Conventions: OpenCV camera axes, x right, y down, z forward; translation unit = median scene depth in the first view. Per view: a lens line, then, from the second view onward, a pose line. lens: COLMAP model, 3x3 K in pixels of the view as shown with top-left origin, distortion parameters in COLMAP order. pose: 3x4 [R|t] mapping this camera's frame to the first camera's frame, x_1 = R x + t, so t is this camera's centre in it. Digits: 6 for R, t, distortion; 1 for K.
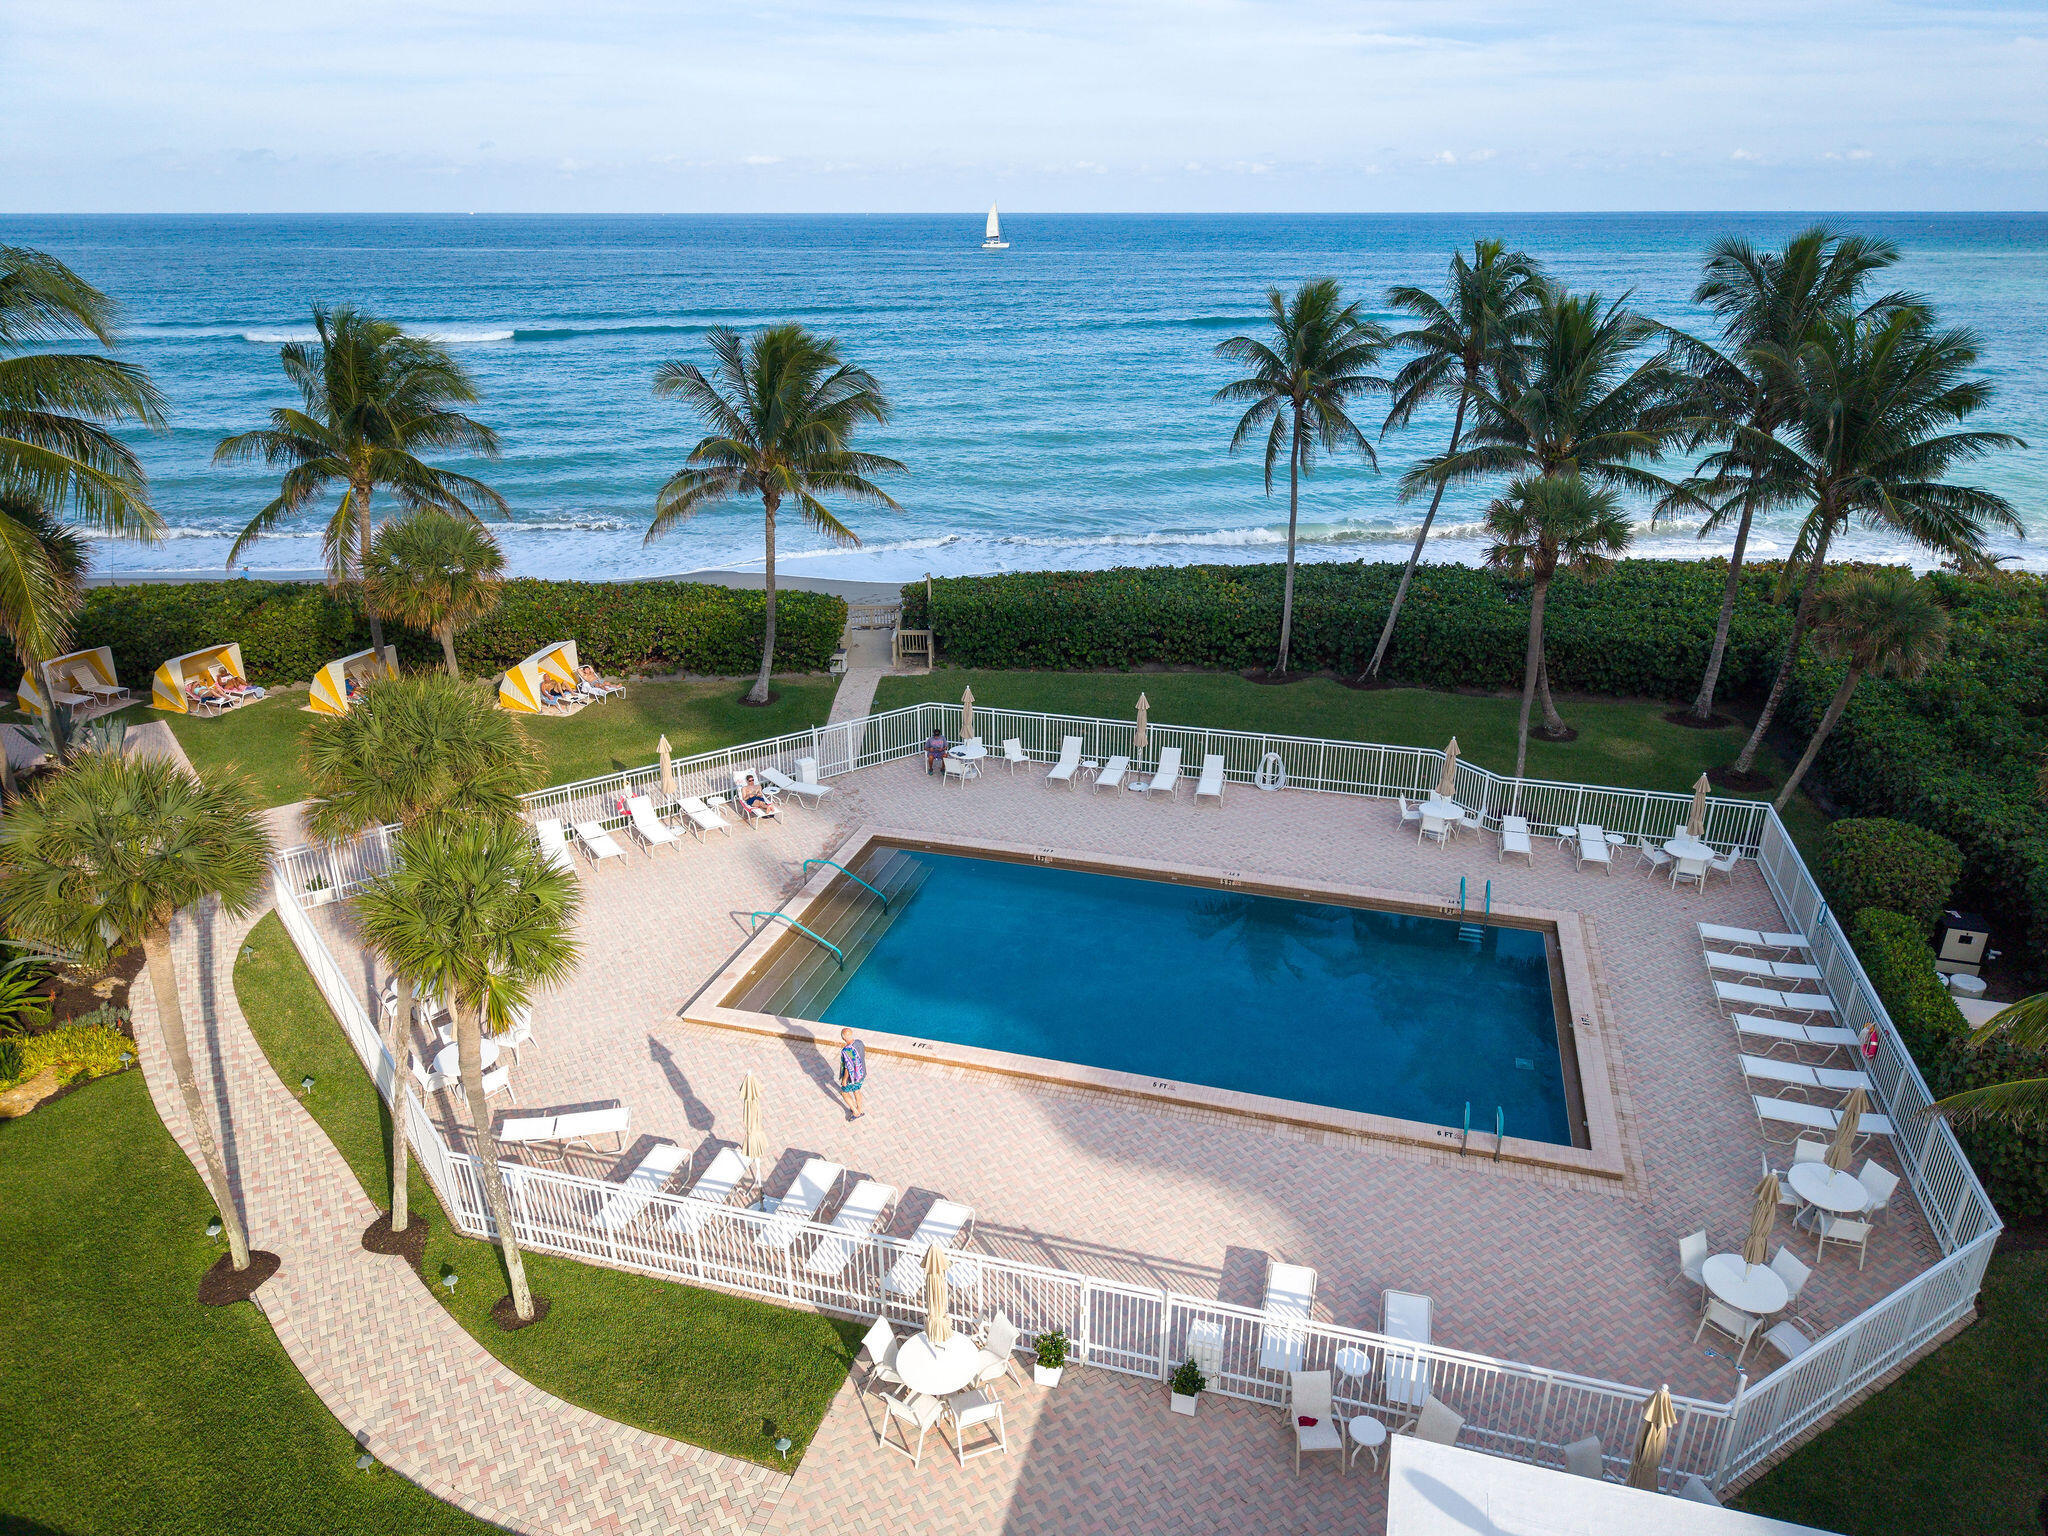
lens RADIAL K [[1548.9, 0, 1037.7], [0, 1548.9, 803.1], [0, 0, 1]] dist [0.080598, 0.000085]
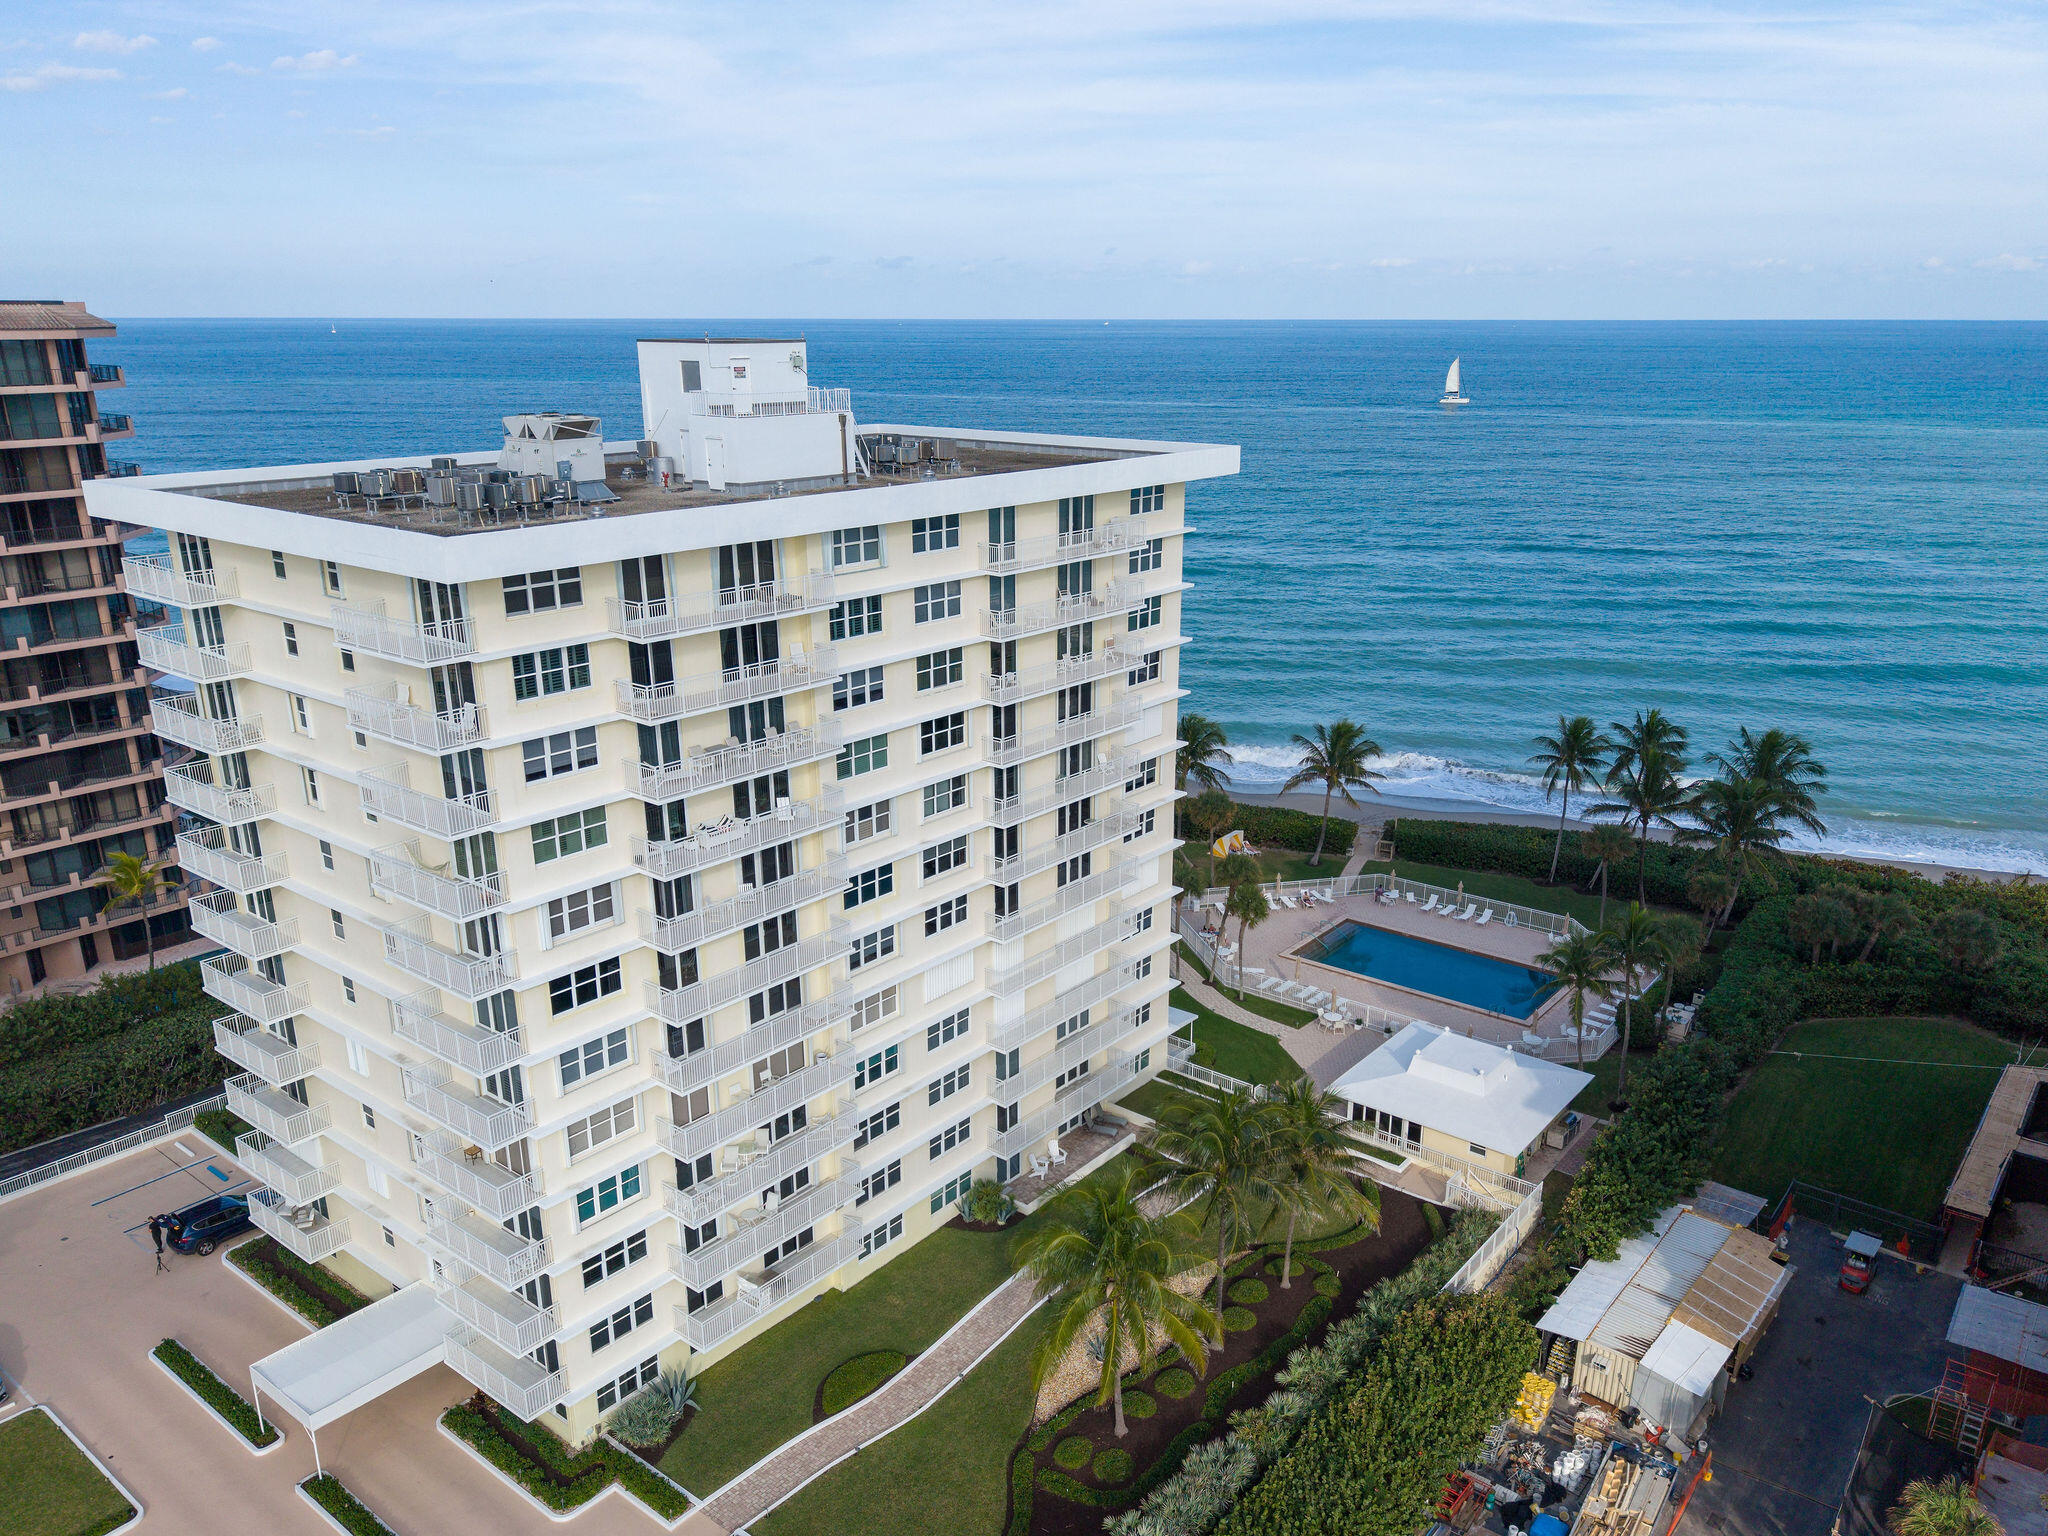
lens RADIAL K [[1548.9, 0, 1037.7], [0, 1548.9, 803.1], [0, 0, 1]] dist [0.080598, 0.000085]
pose [[0.930080, 0.115886, -0.348600, 0.271682], [-0.148619, 0.986514, -0.068574, 0.075592], [0.335952, 0.115588, 0.934760, -1.518715]]
